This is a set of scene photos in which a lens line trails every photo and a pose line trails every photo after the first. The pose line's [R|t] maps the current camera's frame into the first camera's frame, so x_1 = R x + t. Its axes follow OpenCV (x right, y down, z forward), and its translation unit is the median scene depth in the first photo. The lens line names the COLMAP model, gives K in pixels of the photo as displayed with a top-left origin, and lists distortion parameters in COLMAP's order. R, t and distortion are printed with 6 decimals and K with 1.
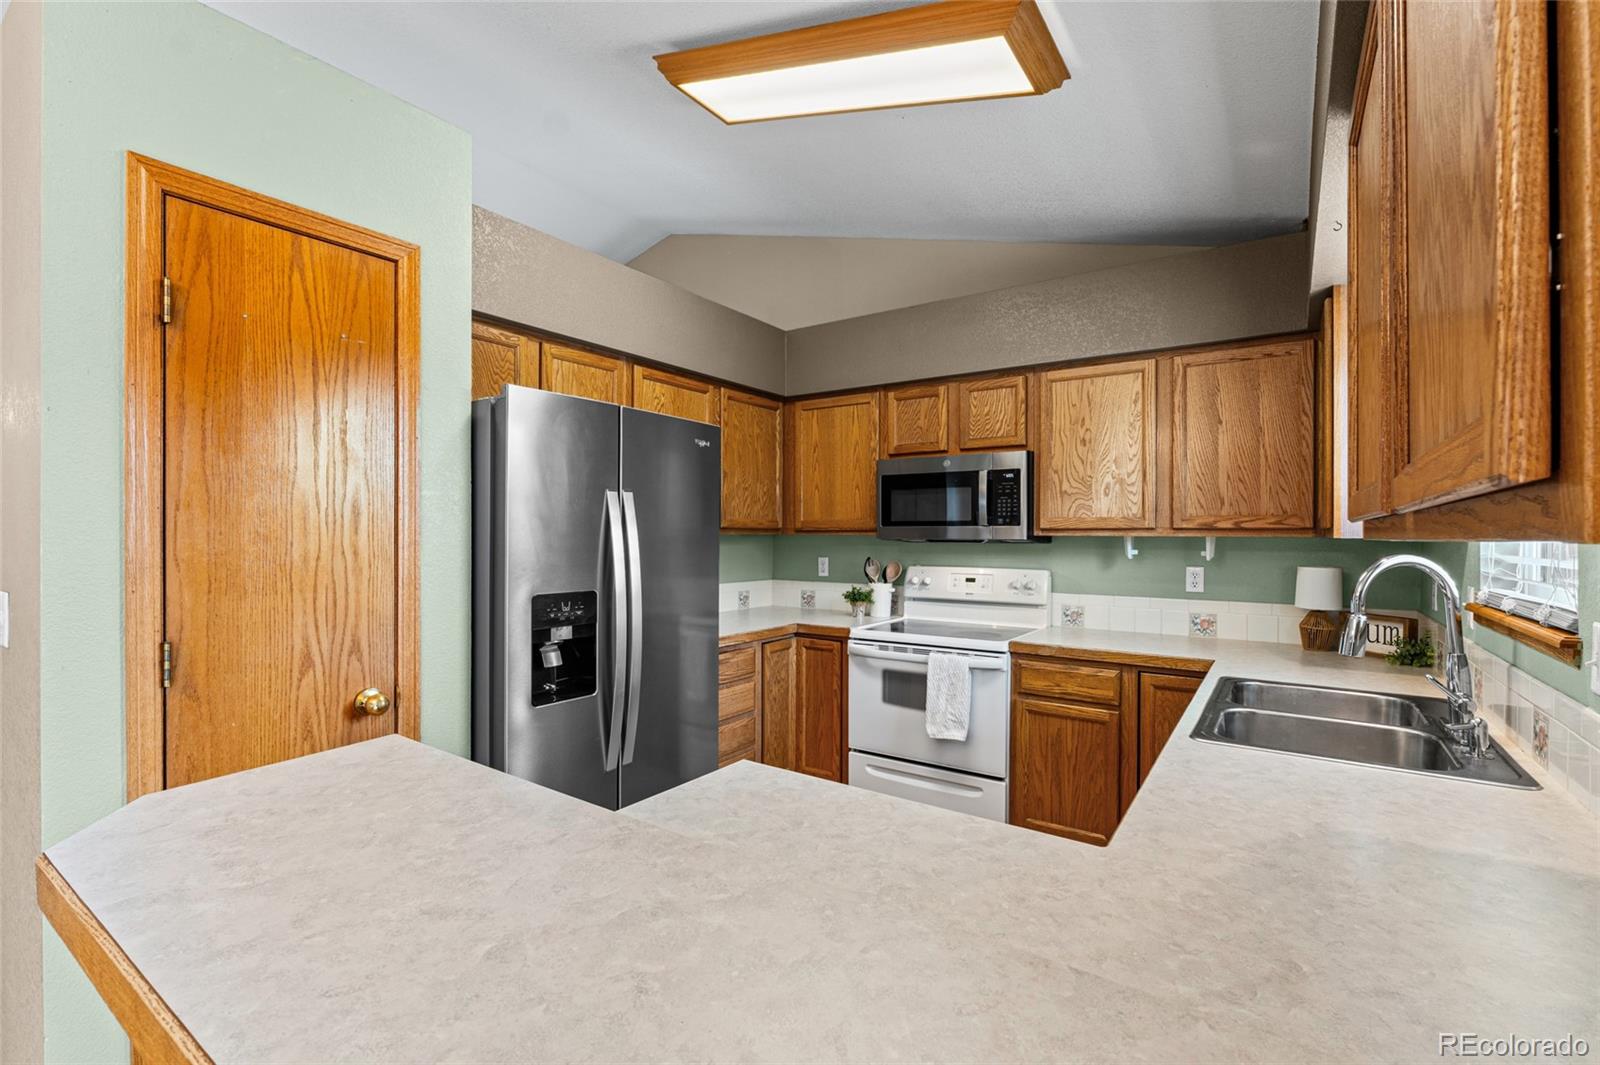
lens RADIAL K [[711.1, 0, 807.3], [0, 711.1, 535.5], [0, 0, 1]] dist [-0.010847, -0.000034]
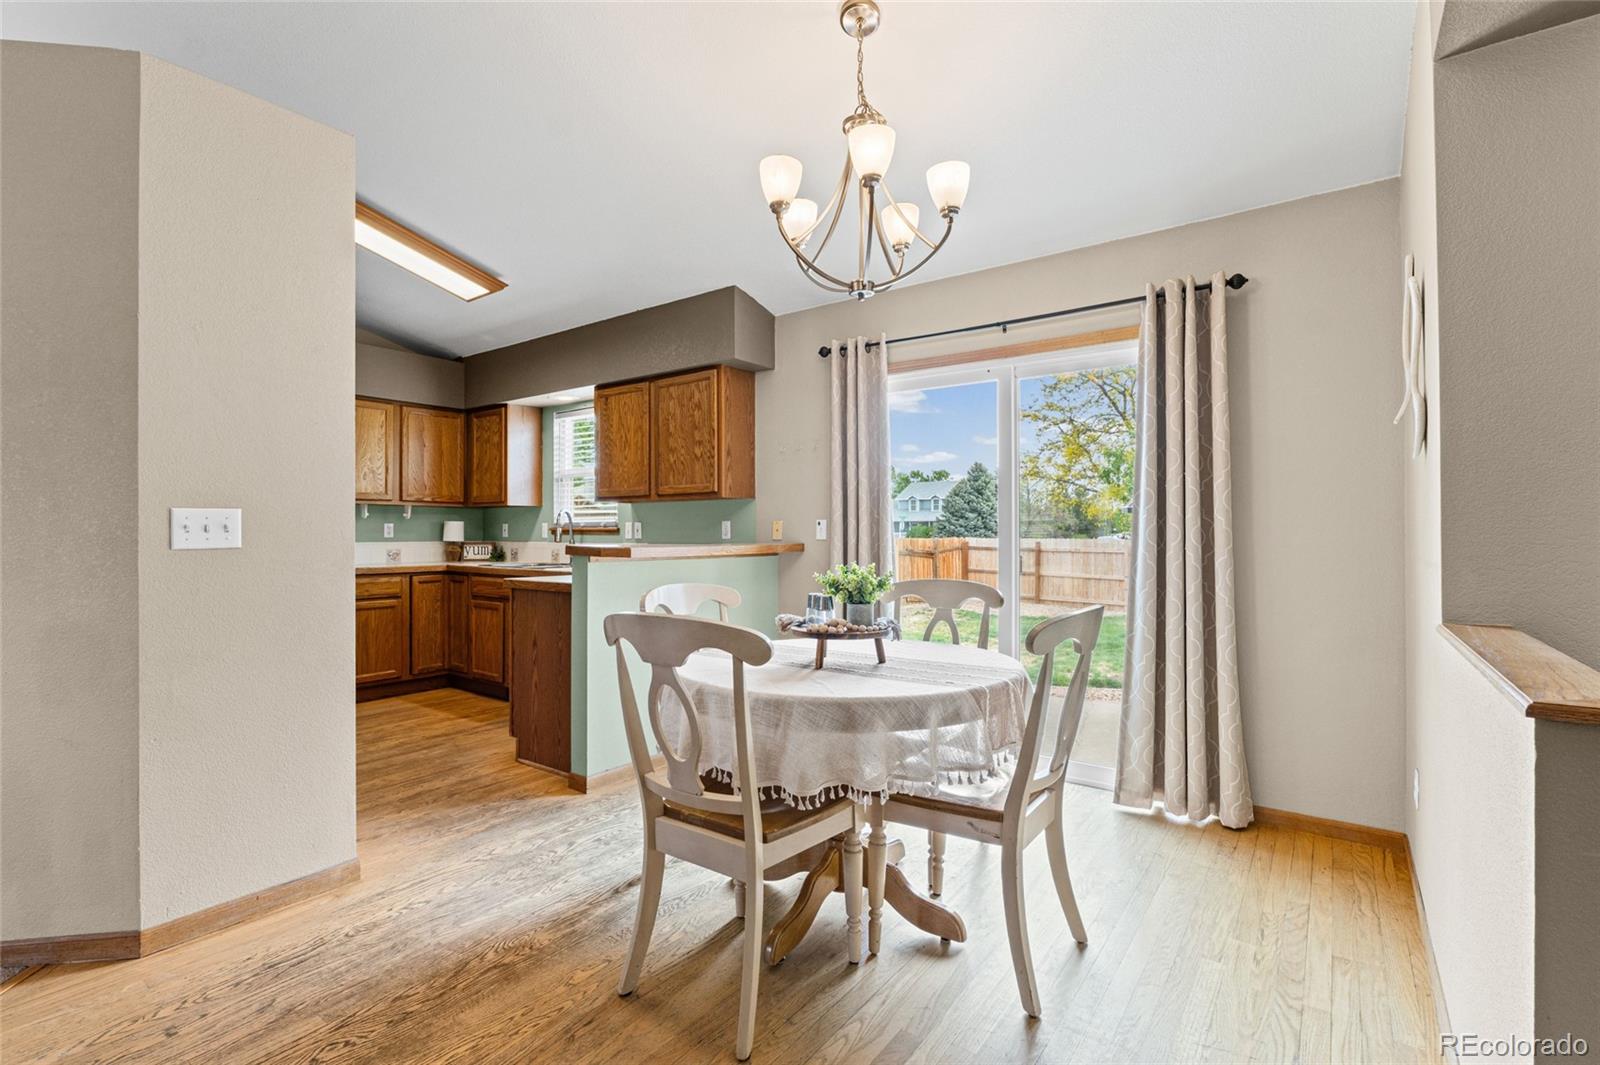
lens RADIAL K [[731.8, 0, 802.6], [0, 731.8, 525.1], [0, 0, 1]] dist [-0.002348, -0.000384]
pose [[0.034763, 0.002845, 0.999392, -1.292941], [0.002742, 0.999992, -0.002942, 0.060453], [-0.999392, 0.002843, 0.034755, -0.090347]]
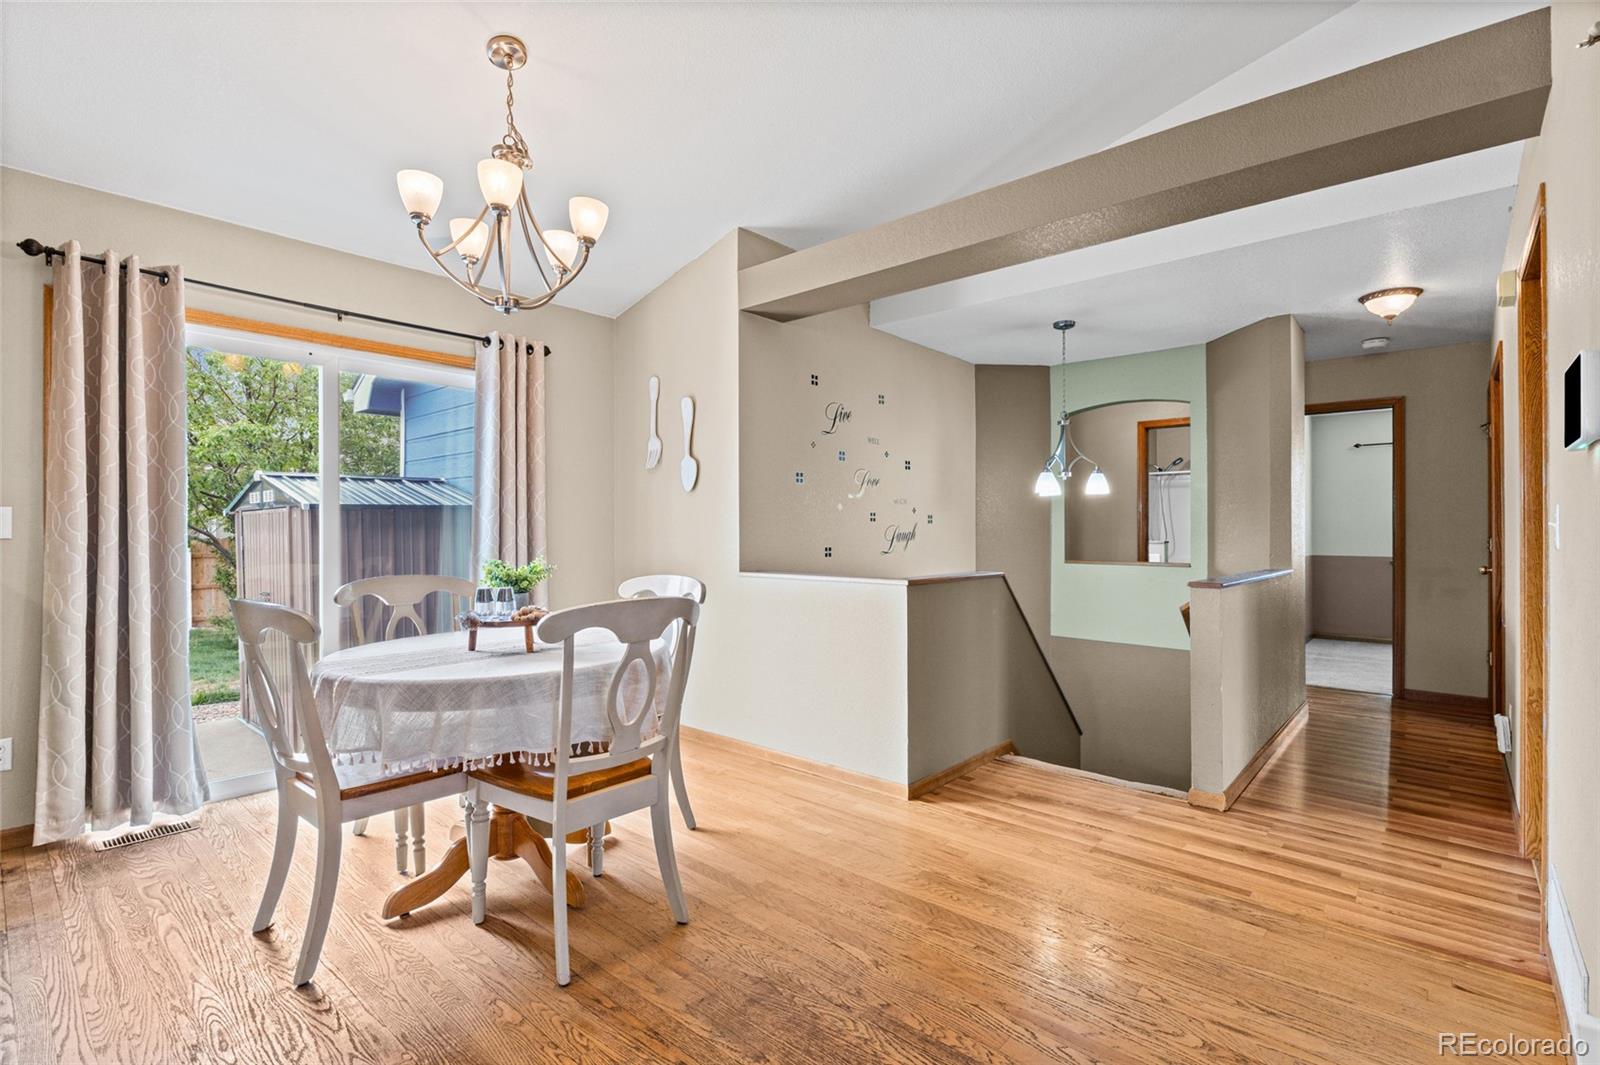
lens RADIAL K [[731.8, 0, 802.6], [0, 731.8, 525.1], [0, 0, 1]] dist [-0.002348, -0.000384]
pose [[-0.992276, -0.007463, 0.123828, -0.958640], [-0.008012, 0.999960, -0.003939, 0.063764], [-0.123794, -0.004900, -0.992296, 0.673484]]
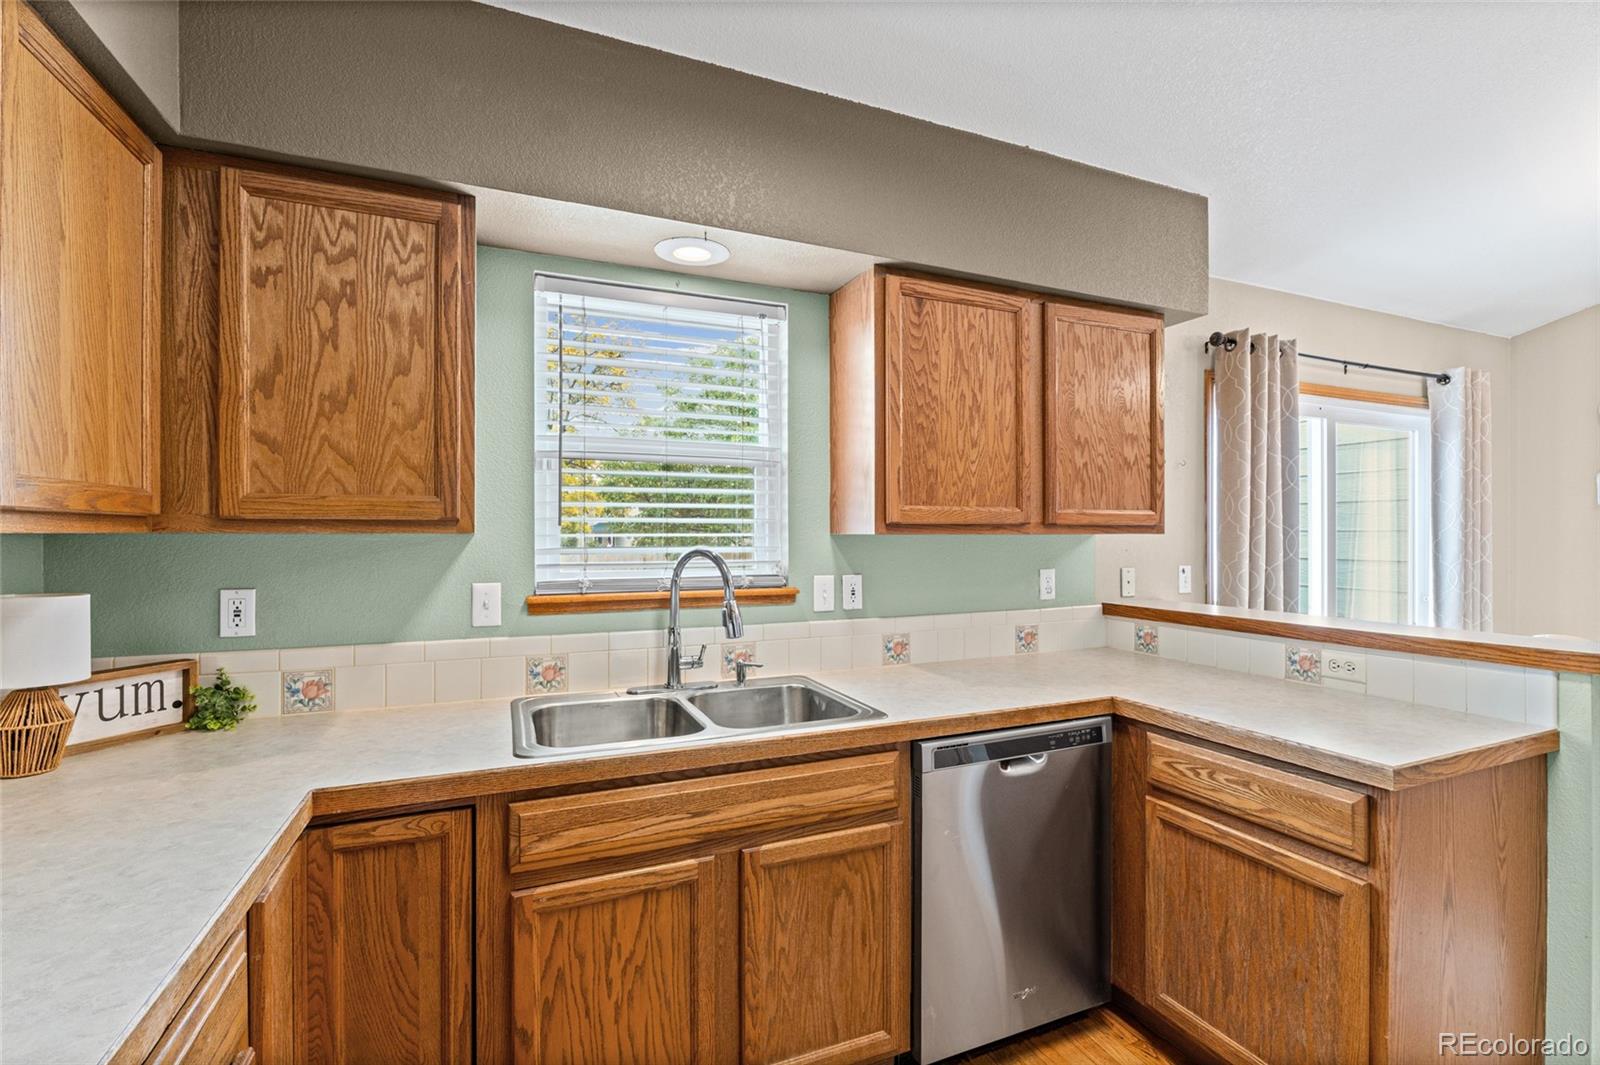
lens RADIAL K [[711.1, 0, 807.3], [0, 711.1, 535.5], [0, 0, 1]] dist [-0.010847, -0.000034]
pose [[-0.844281, -0.006985, 0.535855, 0.029942], [-0.003962, 0.999969, 0.006793, -0.001057], [-0.535886, 0.003612, -0.844282, 1.045757]]
